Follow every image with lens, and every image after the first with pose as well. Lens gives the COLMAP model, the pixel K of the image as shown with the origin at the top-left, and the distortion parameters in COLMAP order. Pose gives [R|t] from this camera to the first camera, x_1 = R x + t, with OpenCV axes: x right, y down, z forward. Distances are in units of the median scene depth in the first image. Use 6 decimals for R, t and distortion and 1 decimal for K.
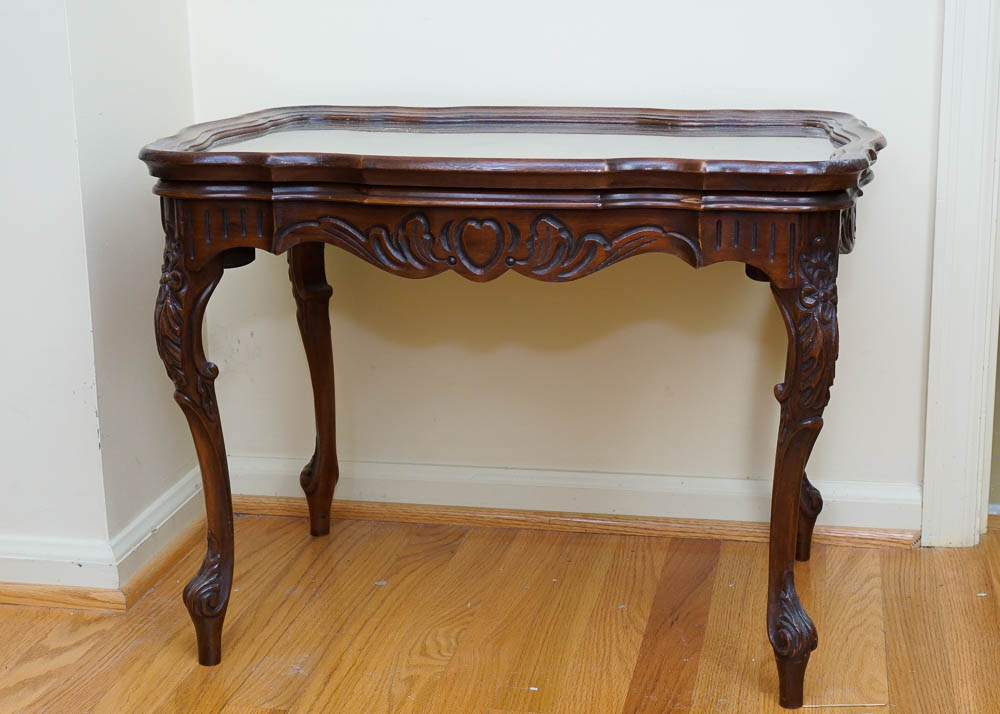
lens RADIAL K [[1676.1, 0, 500.0], [0, 1676.1, 357.0], [0, 0, 1]] dist [-0.003017, -0.034642]
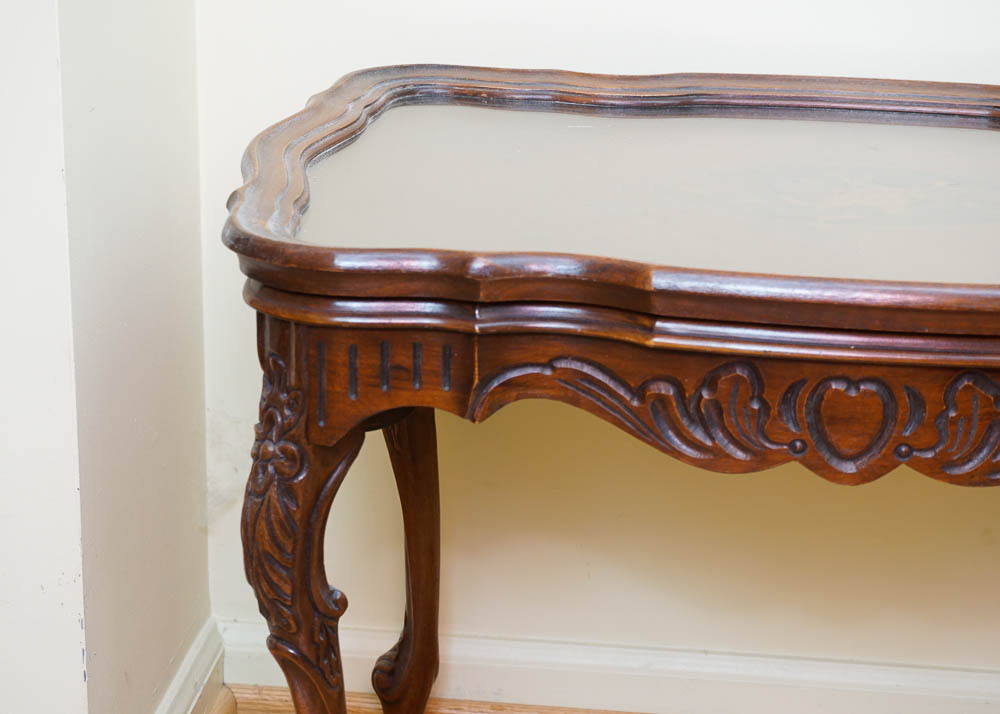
lens RADIAL K [[2508.9, 0, 500.0], [0, 2508.9, 357.0], [0, 0, 1]] dist [-0.019999, 0.720960]
pose [[0.998663, 0.005764, 0.051374, -0.171022], [-0.008865, 0.998139, 0.060337, -0.136359], [-0.050931, -0.060712, 0.996855, 0.157508]]
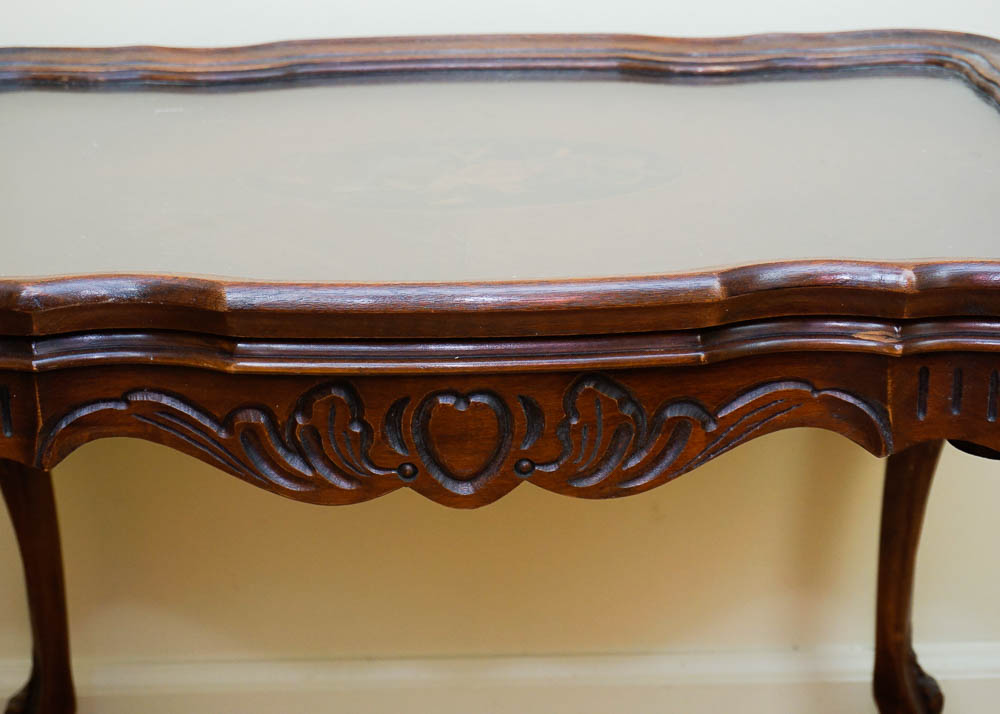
lens RADIAL K [[2548.4, 0, 499.8], [0, 2548.4, 413.5], [0, 0, 1]] dist [0.009998, -0.274003]
pose [[0.984264, -0.074671, 0.160149, -0.121842], [0.057143, 0.992132, 0.111396, -0.156907], [-0.167207, -0.100492, 0.980787, 0.237004]]
